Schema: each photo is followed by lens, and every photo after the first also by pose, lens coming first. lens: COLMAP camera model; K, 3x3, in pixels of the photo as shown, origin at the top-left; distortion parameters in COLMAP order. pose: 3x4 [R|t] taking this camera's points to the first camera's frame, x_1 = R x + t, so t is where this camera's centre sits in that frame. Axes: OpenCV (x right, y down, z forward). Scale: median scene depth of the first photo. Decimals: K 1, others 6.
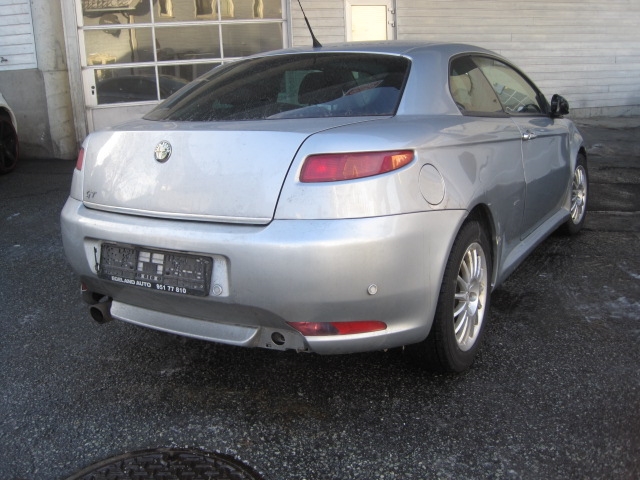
lens RADIAL K [[639.2, 0, 320.0], [0, 639.2, 240.0], [0, 0, 1]] dist [-0.238860, 0.205014]
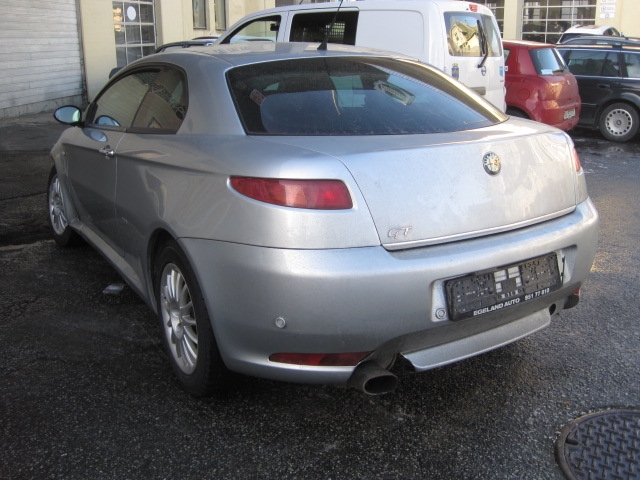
lens RADIAL K [[639.2, 0, 320.0], [0, 639.2, 240.0], [0, 0, 1]] dist [-0.238860, 0.205014]
pose [[0.500056, -0.215778, 0.838680, -0.964571], [0.209038, 0.969898, 0.124901, -0.161483], [-0.840385, 0.112859, 0.530110, 0.585227]]
